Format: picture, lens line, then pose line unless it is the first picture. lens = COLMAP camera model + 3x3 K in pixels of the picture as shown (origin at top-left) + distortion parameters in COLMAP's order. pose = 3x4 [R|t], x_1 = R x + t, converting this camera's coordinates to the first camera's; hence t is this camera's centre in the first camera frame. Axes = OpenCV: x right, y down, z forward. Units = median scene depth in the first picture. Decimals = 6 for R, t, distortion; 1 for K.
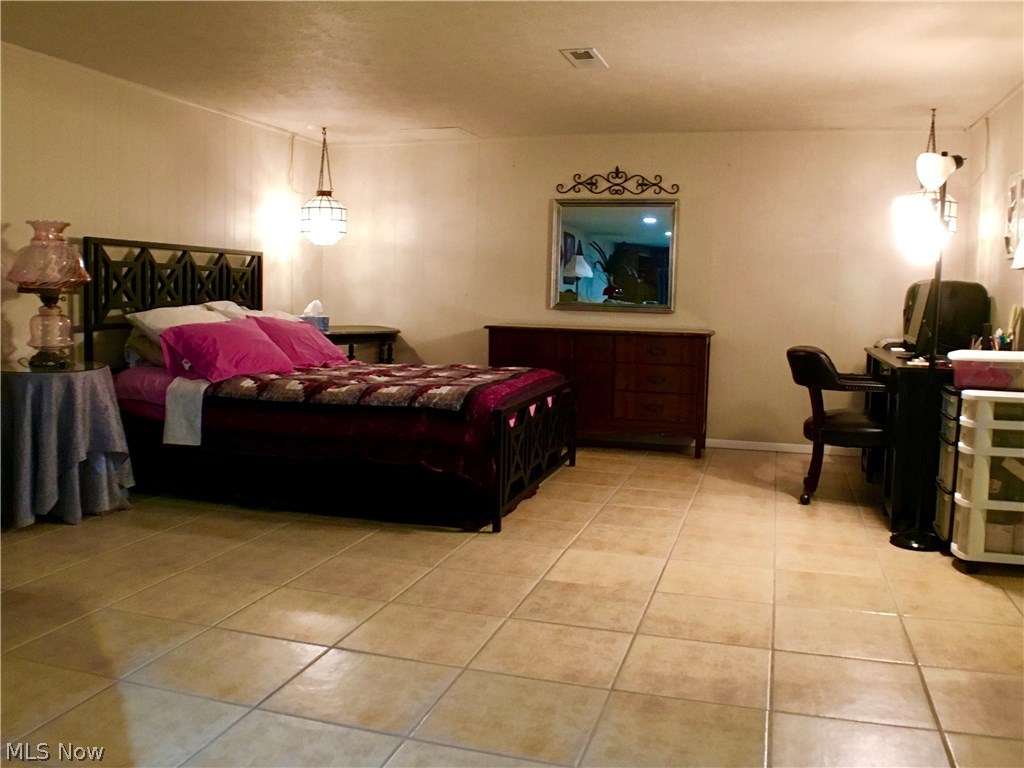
lens RADIAL K [[889.8, 0, 507.6], [0, 889.8, 381.7], [0, 0, 1]] dist [-0.113642, 0.048392]
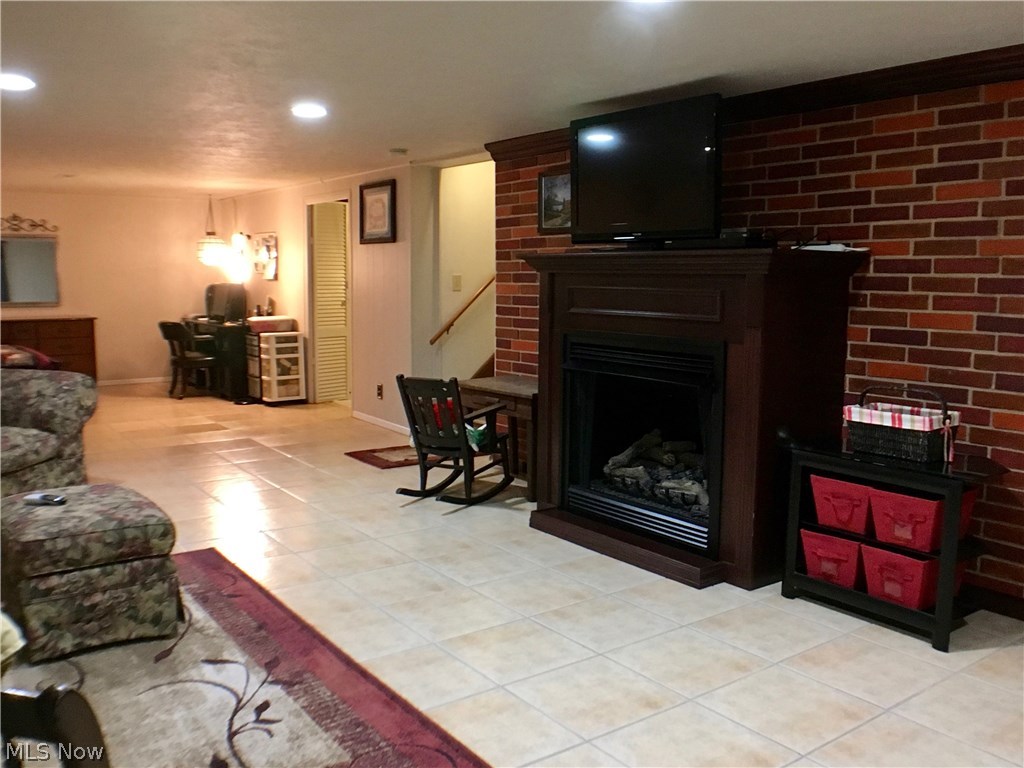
lens RADIAL K [[889.8, 0, 507.6], [0, 889.8, 381.7], [0, 0, 1]] dist [-0.113642, 0.048392]
pose [[0.603706, -0.114487, 0.788944, -0.675497], [0.088466, 0.993143, 0.076425, 0.011176], [-0.792284, 0.023657, 0.609694, -0.692796]]
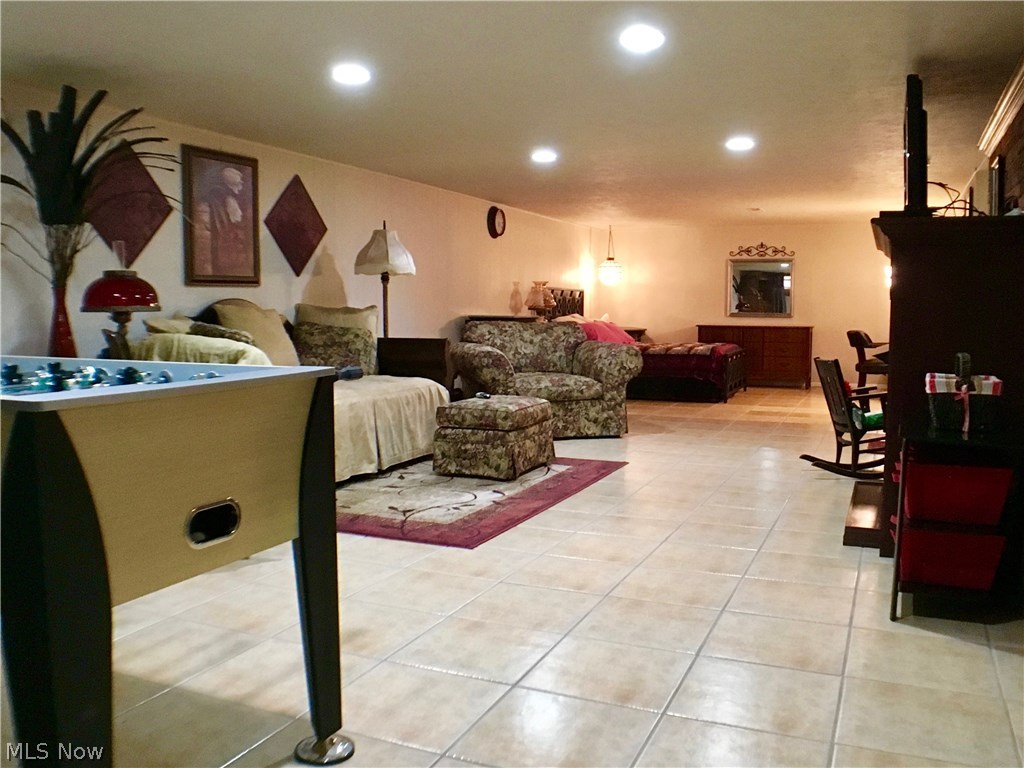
lens RADIAL K [[889.8, 0, 507.6], [0, 889.8, 381.7], [0, 0, 1]] dist [-0.113642, 0.048392]
pose [[0.993224, -0.010478, -0.115744, -0.247801], [0.008063, 0.999740, -0.021310, 0.116674], [0.115938, 0.020232, 0.993050, -1.150527]]
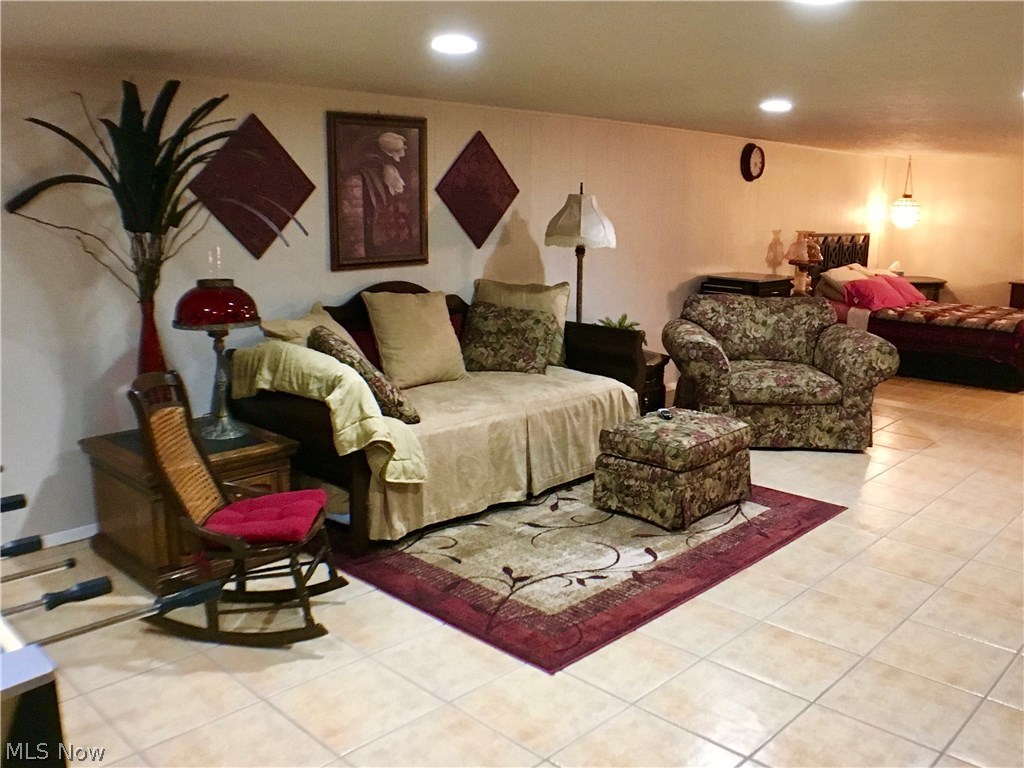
lens RADIAL K [[889.8, 0, 507.6], [0, 889.8, 381.7], [0, 0, 1]] dist [-0.113642, 0.048392]
pose [[0.892612, 0.083467, -0.443032, -0.151906], [-0.041548, 0.993760, 0.103513, -0.008152], [0.448908, -0.073989, 0.890510, -0.935730]]
